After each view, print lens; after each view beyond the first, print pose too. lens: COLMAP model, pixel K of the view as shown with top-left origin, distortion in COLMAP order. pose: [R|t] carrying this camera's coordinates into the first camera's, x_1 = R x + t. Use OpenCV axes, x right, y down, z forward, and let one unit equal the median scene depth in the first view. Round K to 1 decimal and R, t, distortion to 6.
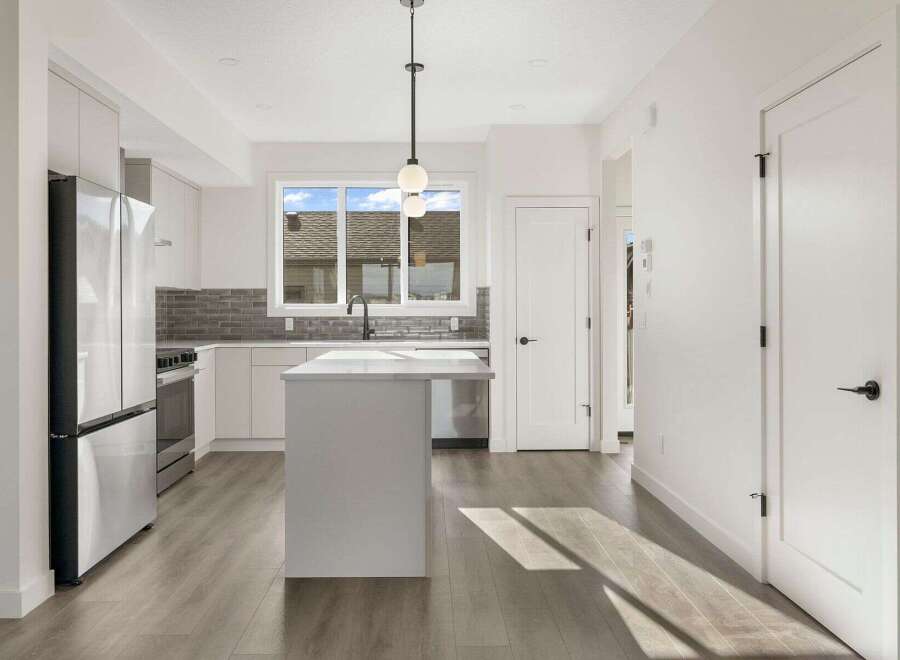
lens RADIAL K [[776.0, 0, 433.1], [0, 776.0, 301.2], [0, 0, 1]] dist [-0.001063, -0.000581]
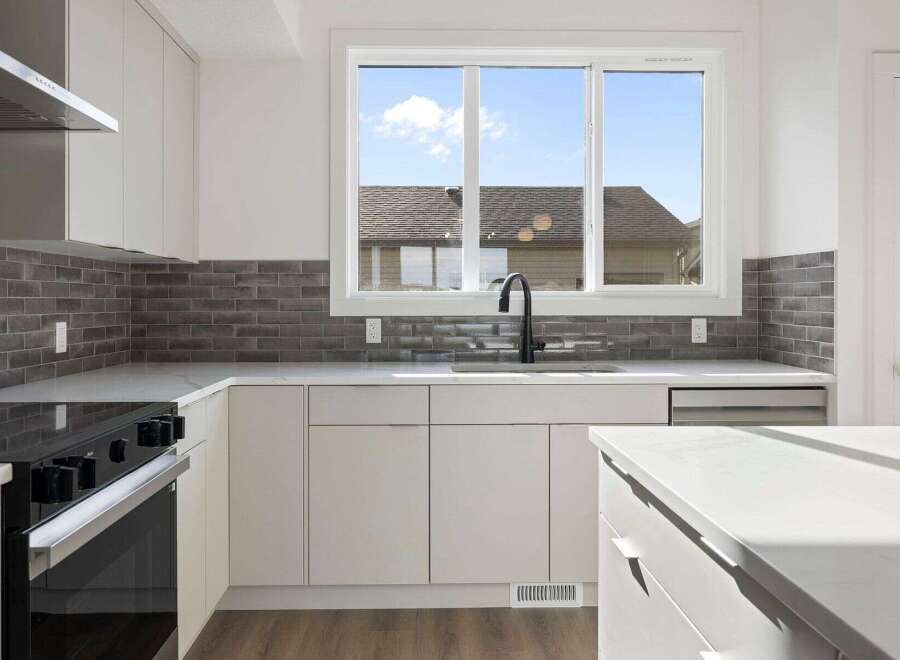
lens RADIAL K [[776.0, 0, 433.1], [0, 776.0, 301.2], [0, 0, 1]] dist [-0.001063, -0.000581]
pose [[0.999996, 0.001790, -0.001956, -0.145735], [-0.001791, 0.999998, -0.000601, 0.010627], [0.001955, 0.000605, 0.999998, 0.496100]]
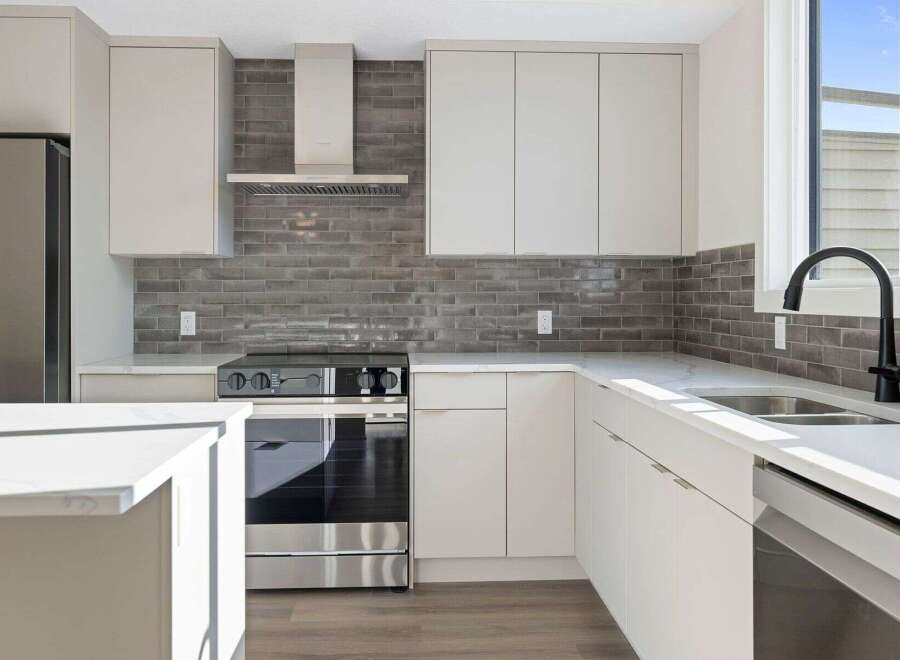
lens RADIAL K [[776.0, 0, 433.1], [0, 776.0, 301.2], [0, 0, 1]] dist [-0.001063, -0.000581]
pose [[0.025784, 0.008739, -0.999629, 0.196072], [0.001999, 0.999959, 0.008793, 0.010472], [0.999666, -0.002225, 0.025766, 0.819809]]
